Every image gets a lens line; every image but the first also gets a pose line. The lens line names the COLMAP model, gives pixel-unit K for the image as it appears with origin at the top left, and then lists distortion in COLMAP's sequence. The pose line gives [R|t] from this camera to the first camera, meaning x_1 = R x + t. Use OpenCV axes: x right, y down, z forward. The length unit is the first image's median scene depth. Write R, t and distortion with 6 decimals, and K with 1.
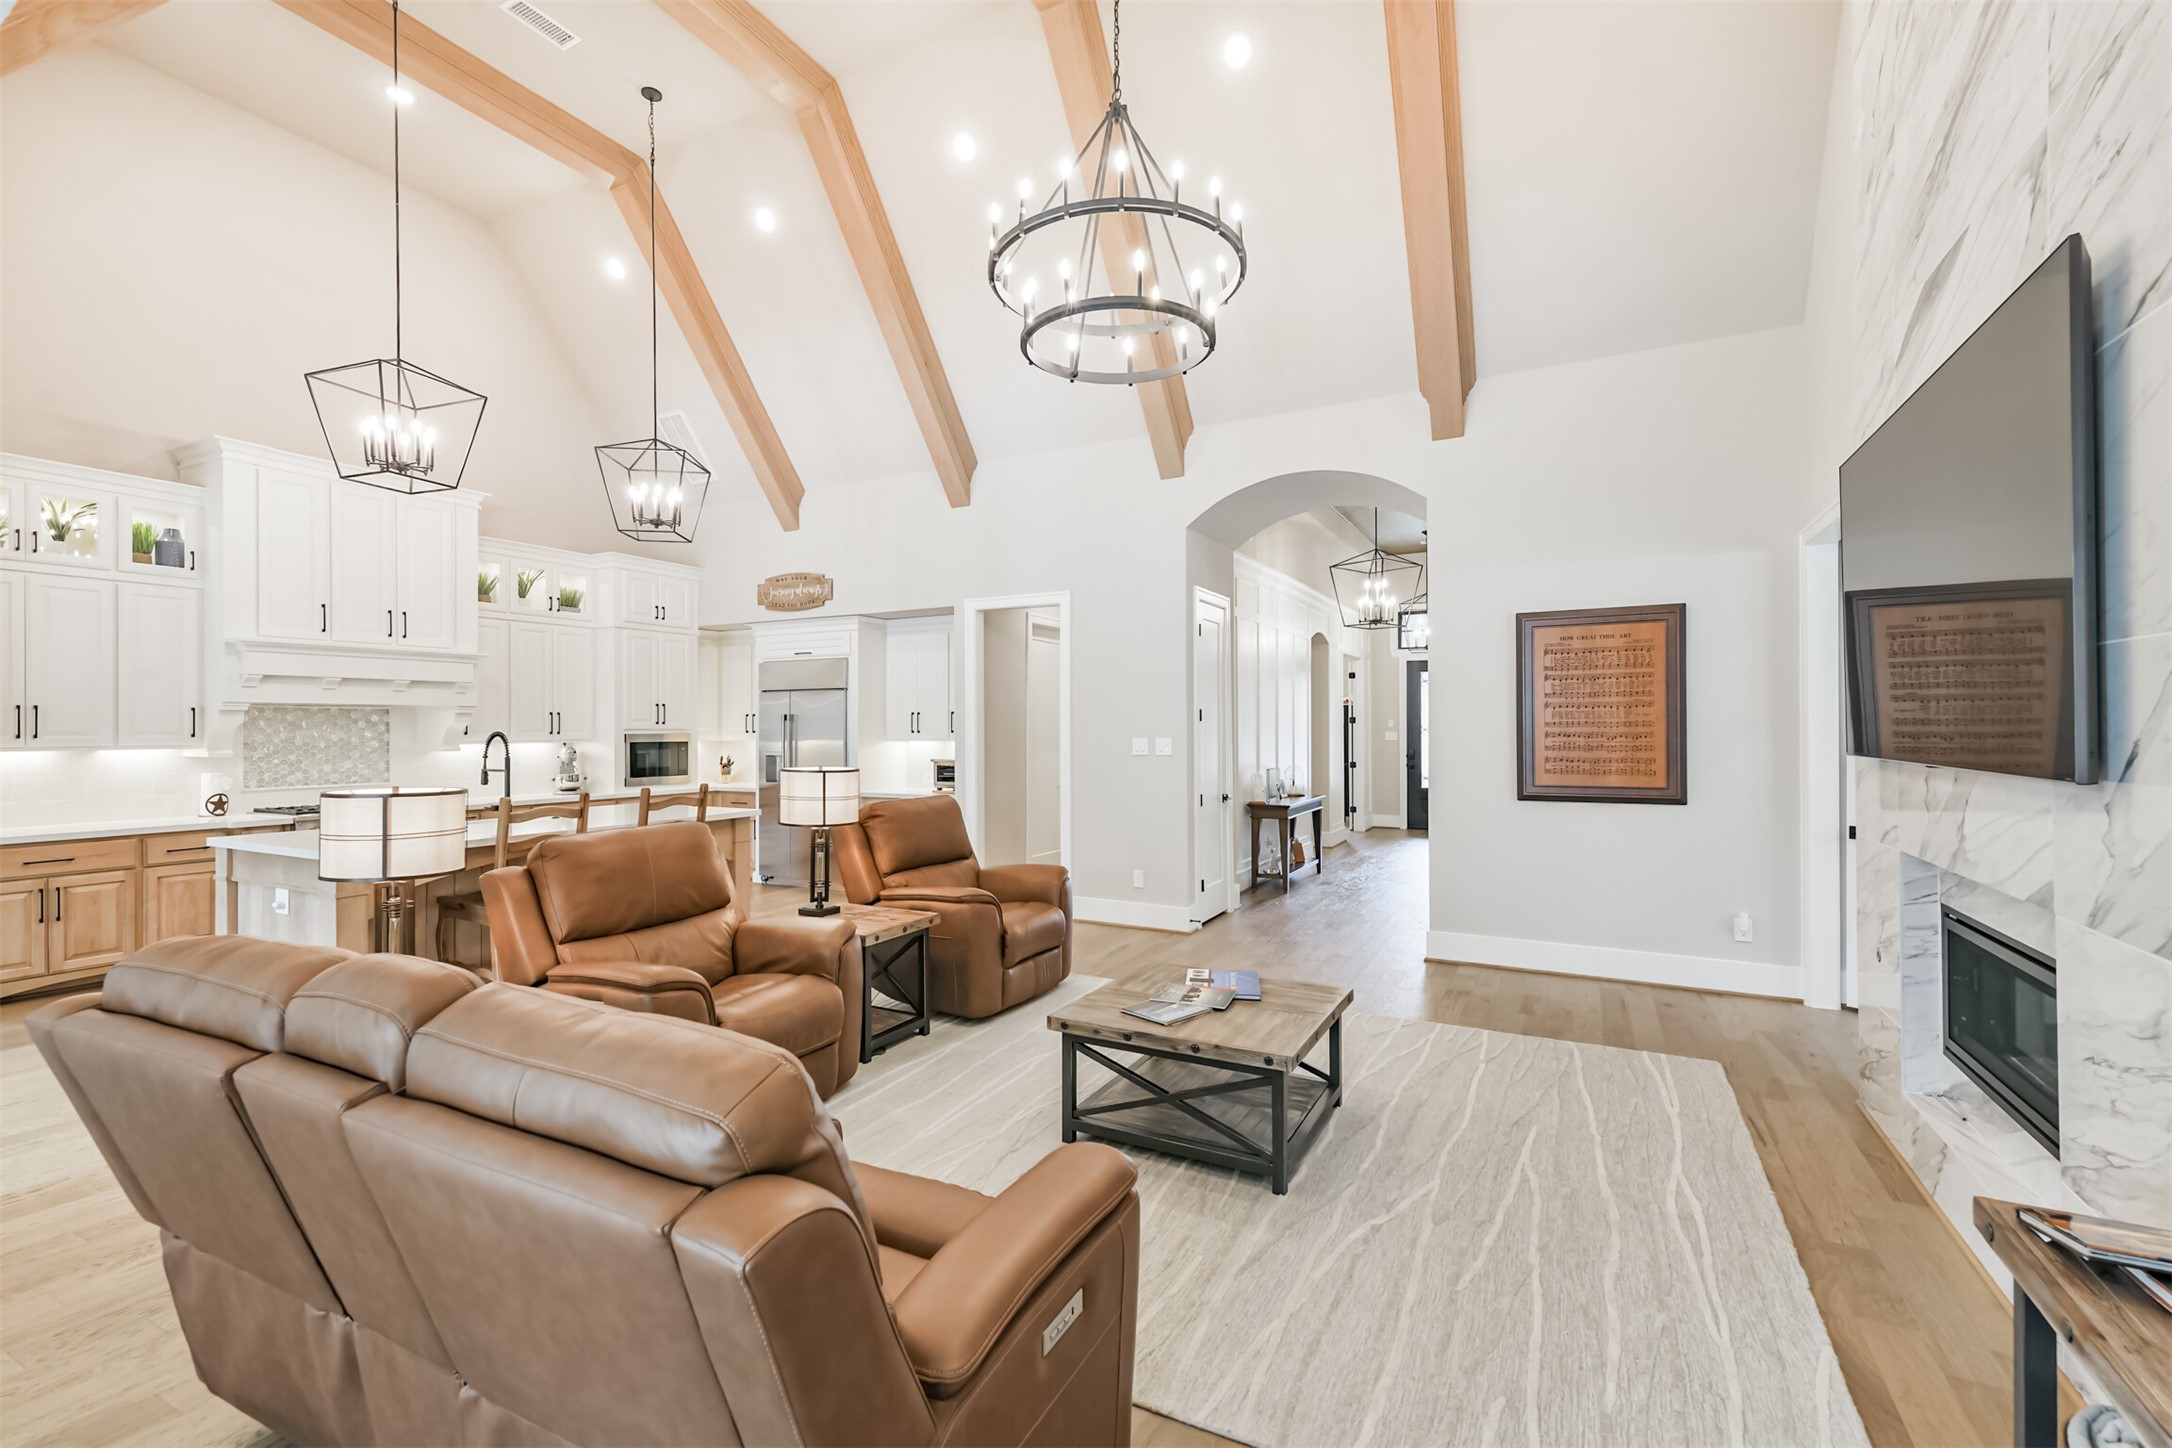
lens RADIAL K [[920.5, 0, 1076.7], [0, 920.5, 720.3], [0, 0, 1]] dist [0.023423, -0.008766]
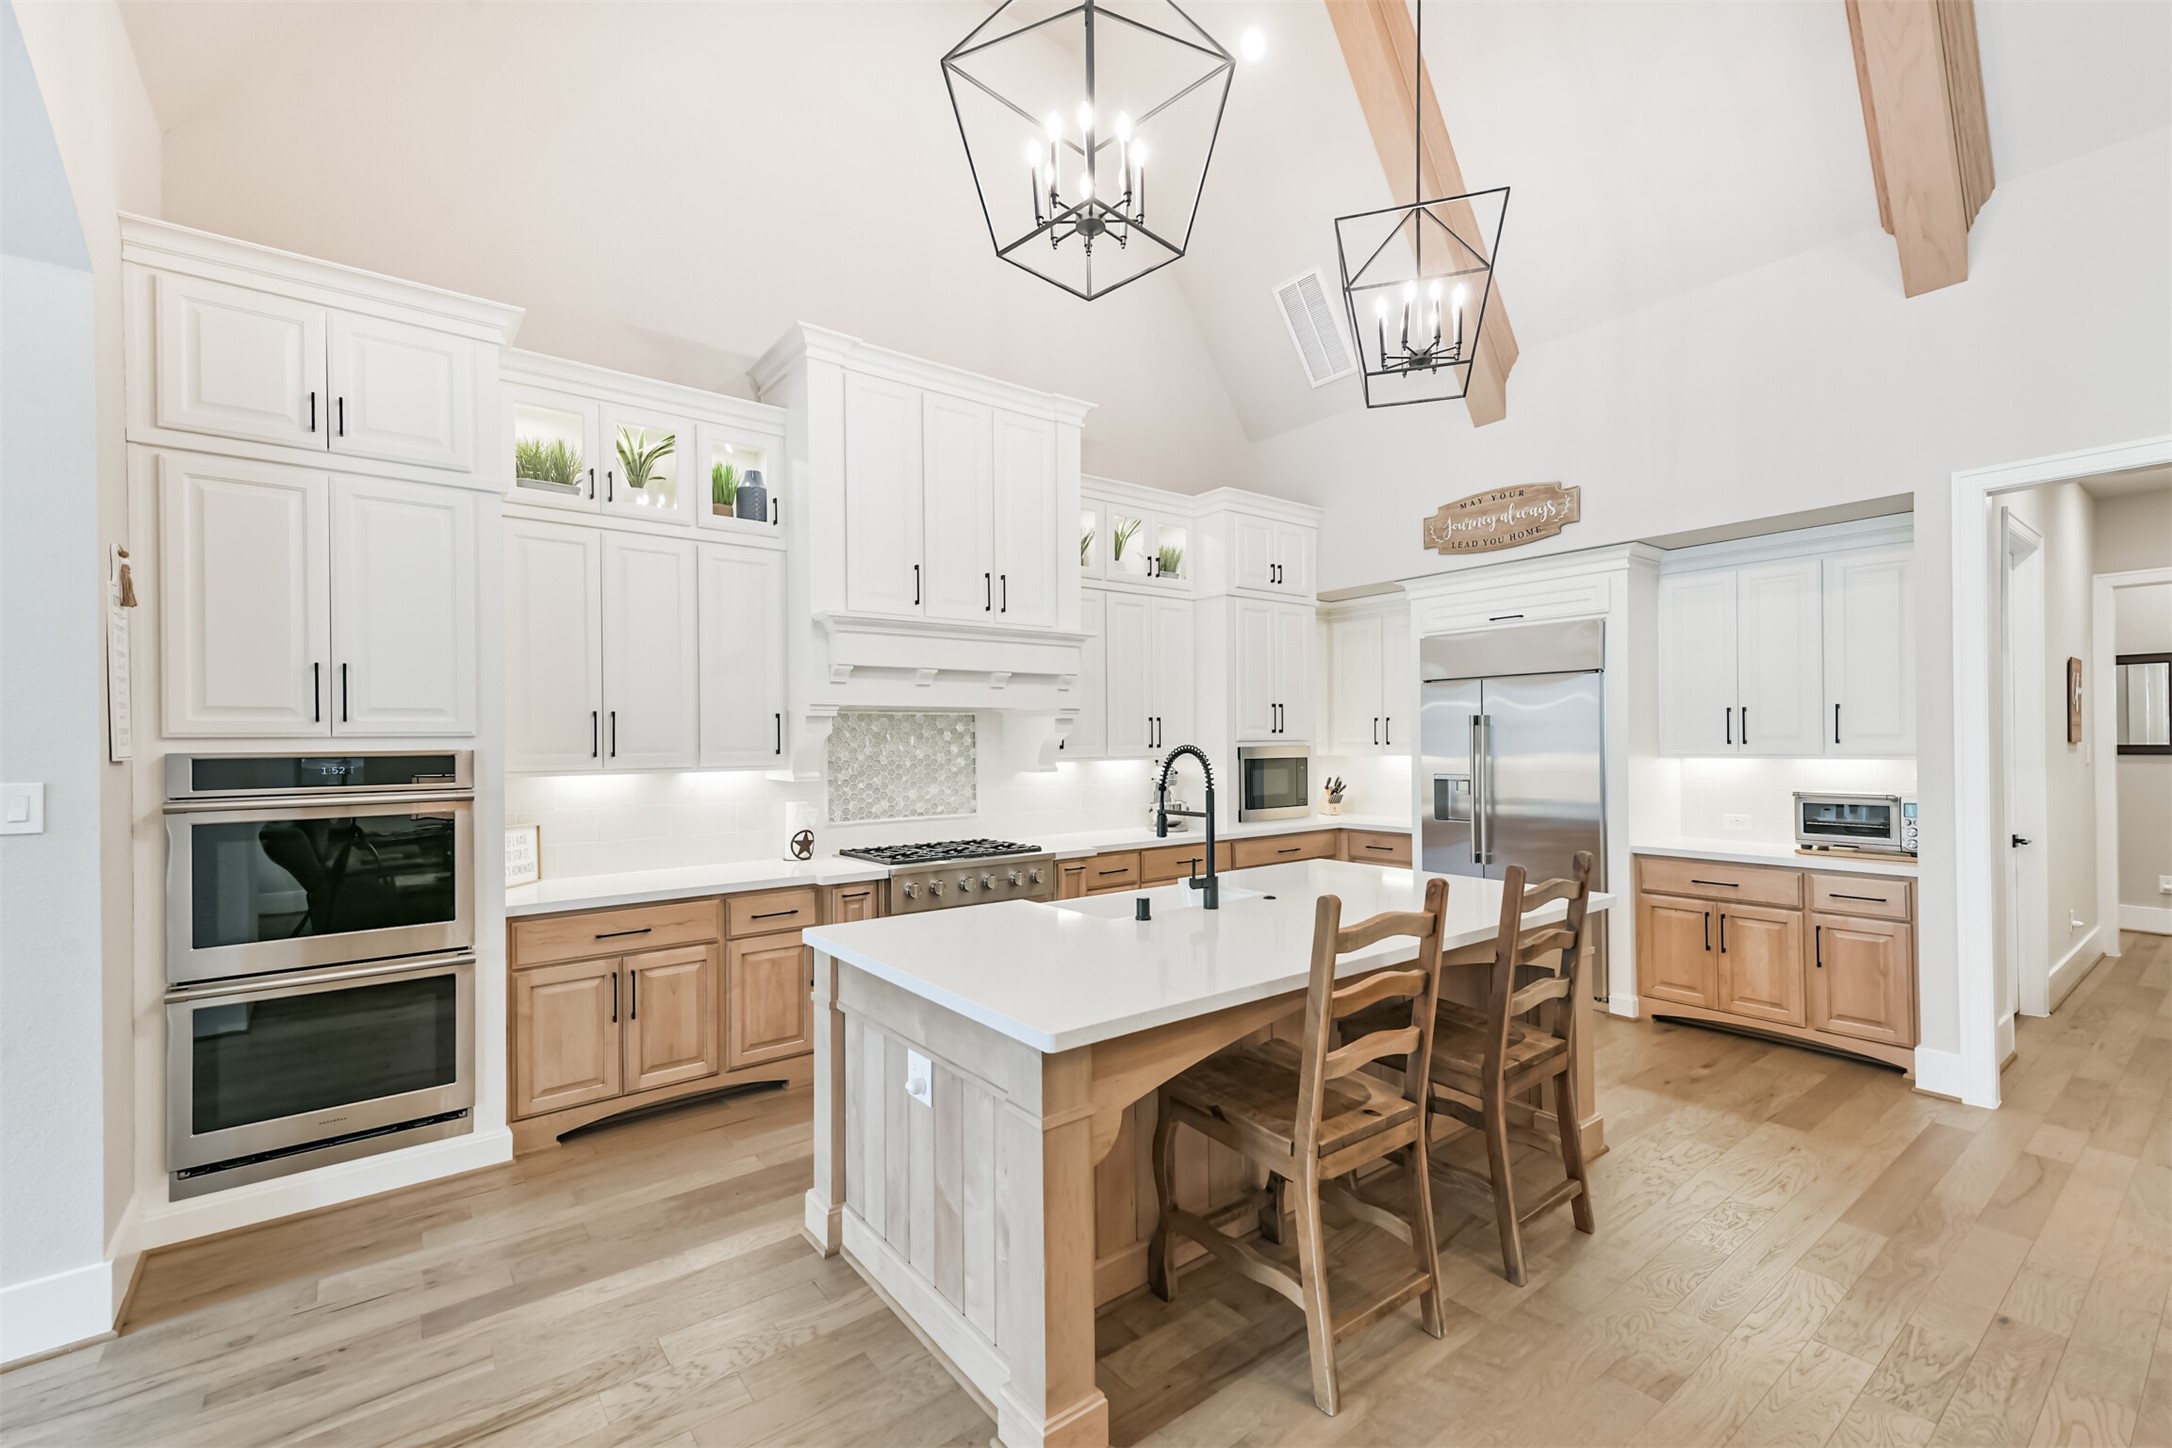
lens RADIAL K [[918.0, 0, 1084.2], [0, 918.0, 722.0], [0, 0, 1]] dist [0.023956, -0.007723]
pose [[0.910419, -0.015260, -0.413405, -0.387782], [0.011301, 0.999864, -0.012019, 0.003815], [0.413532, 0.006270, 0.910468, 0.399526]]
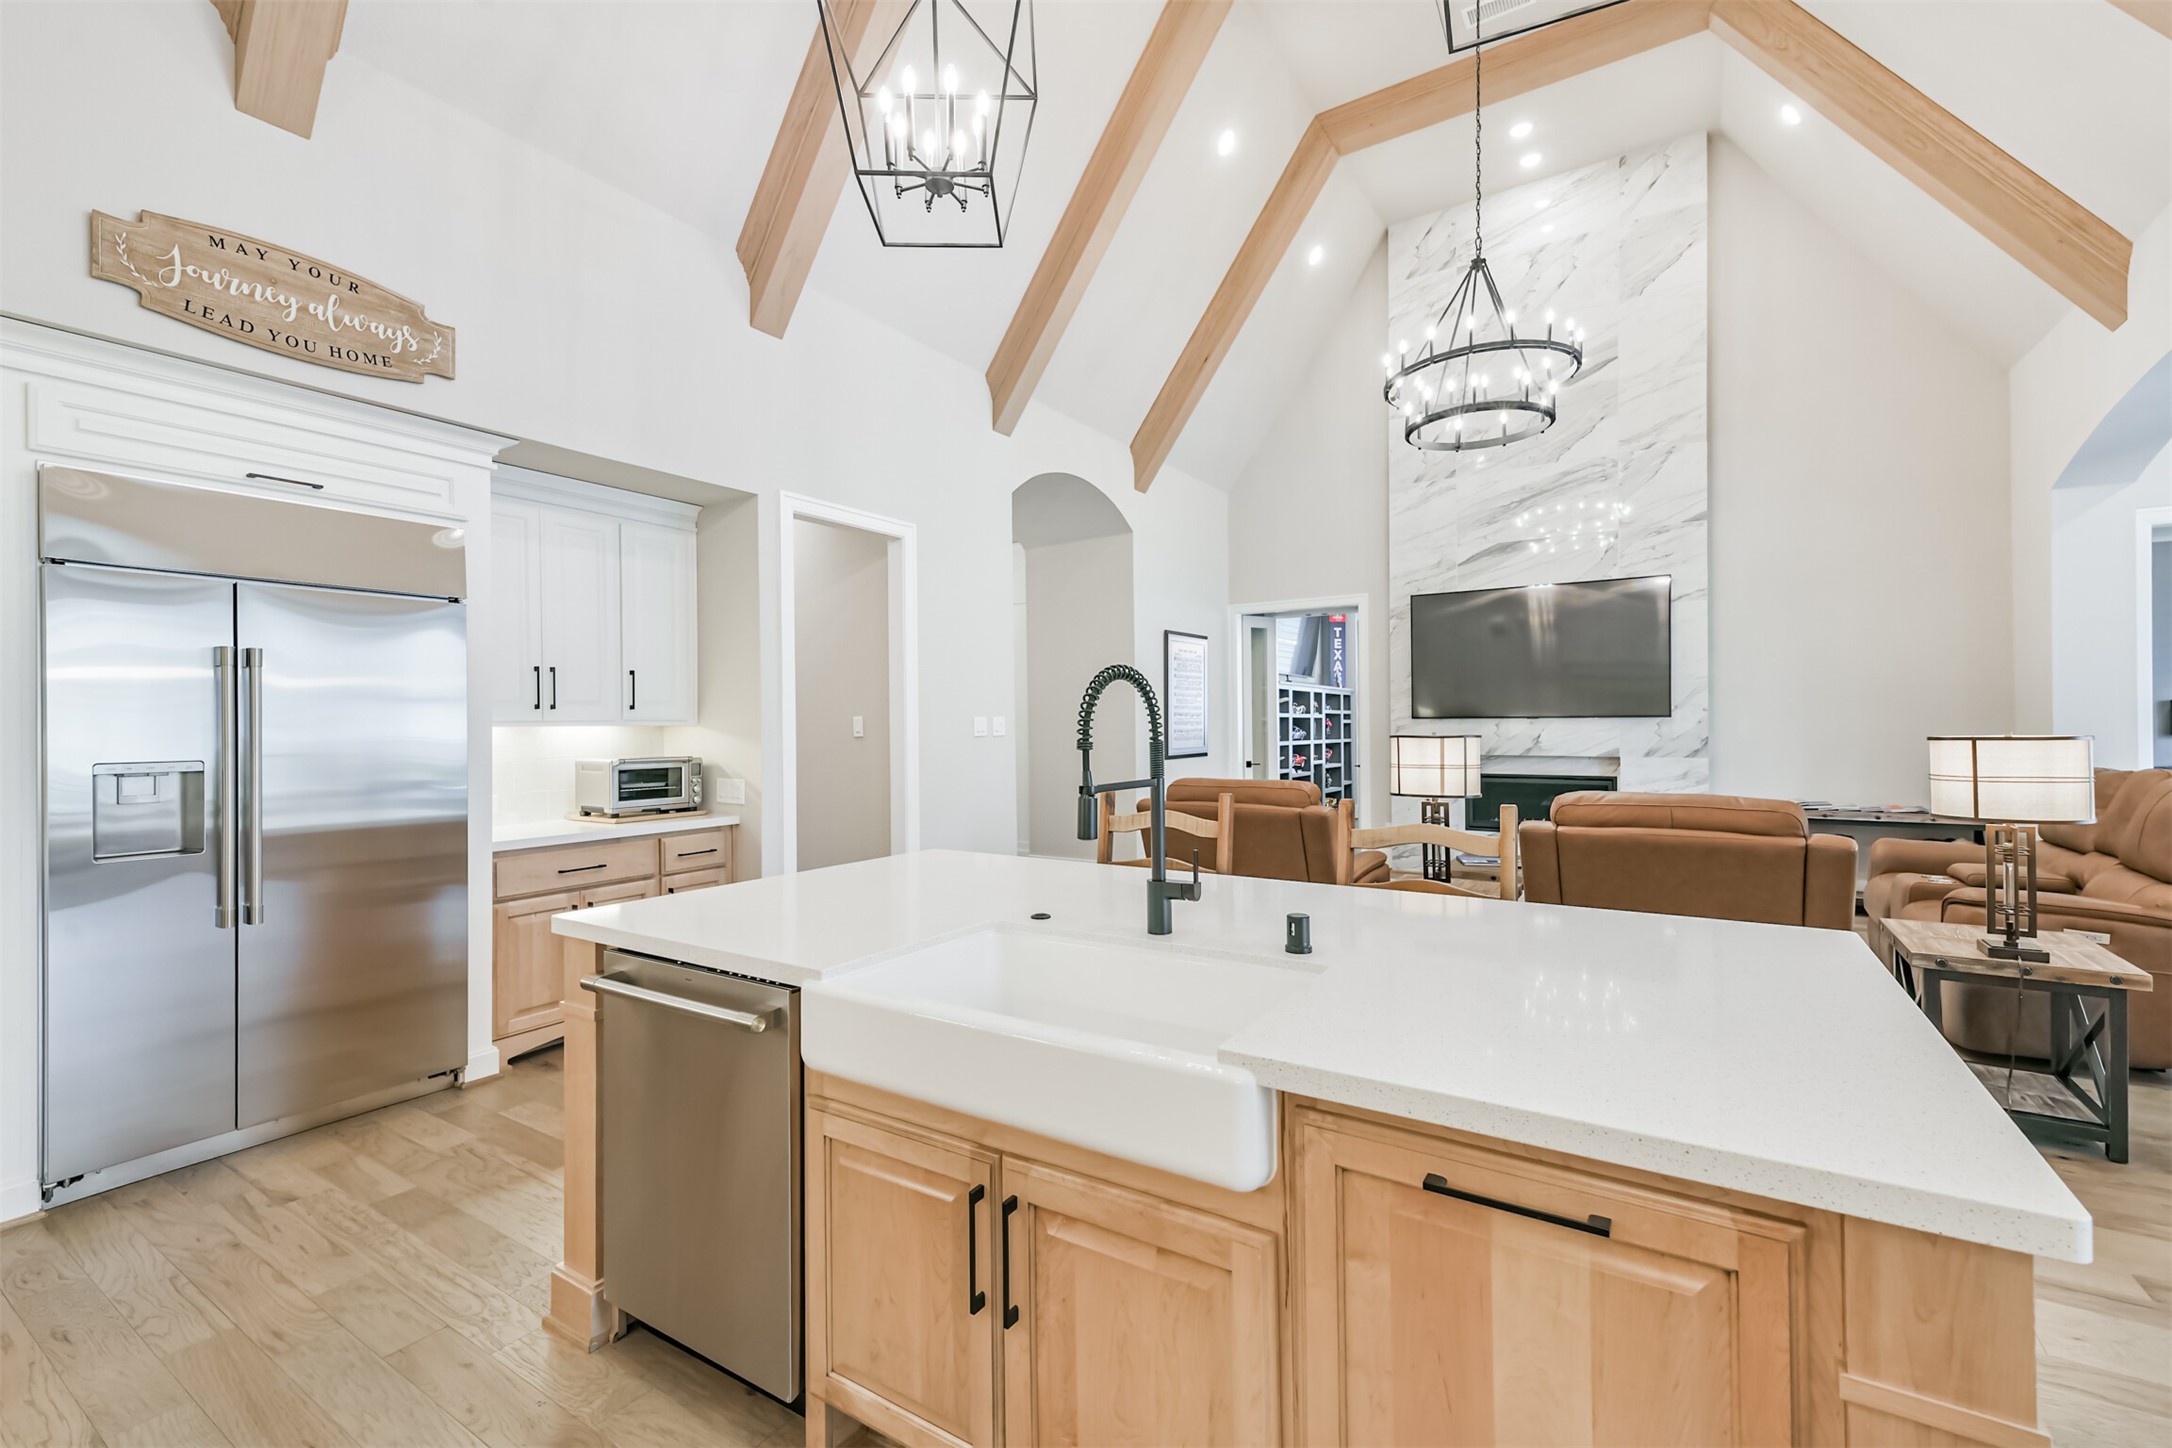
lens RADIAL K [[918.0, 0, 1084.2], [0, 918.0, 722.0], [0, 0, 1]] dist [0.023956, -0.007723]
pose [[0.083558, 0.003678, 0.996496, -0.814060], [-0.000252, 0.999993, -0.003670, 0.028680], [-0.996503, 0.000055, 0.083558, 0.852237]]
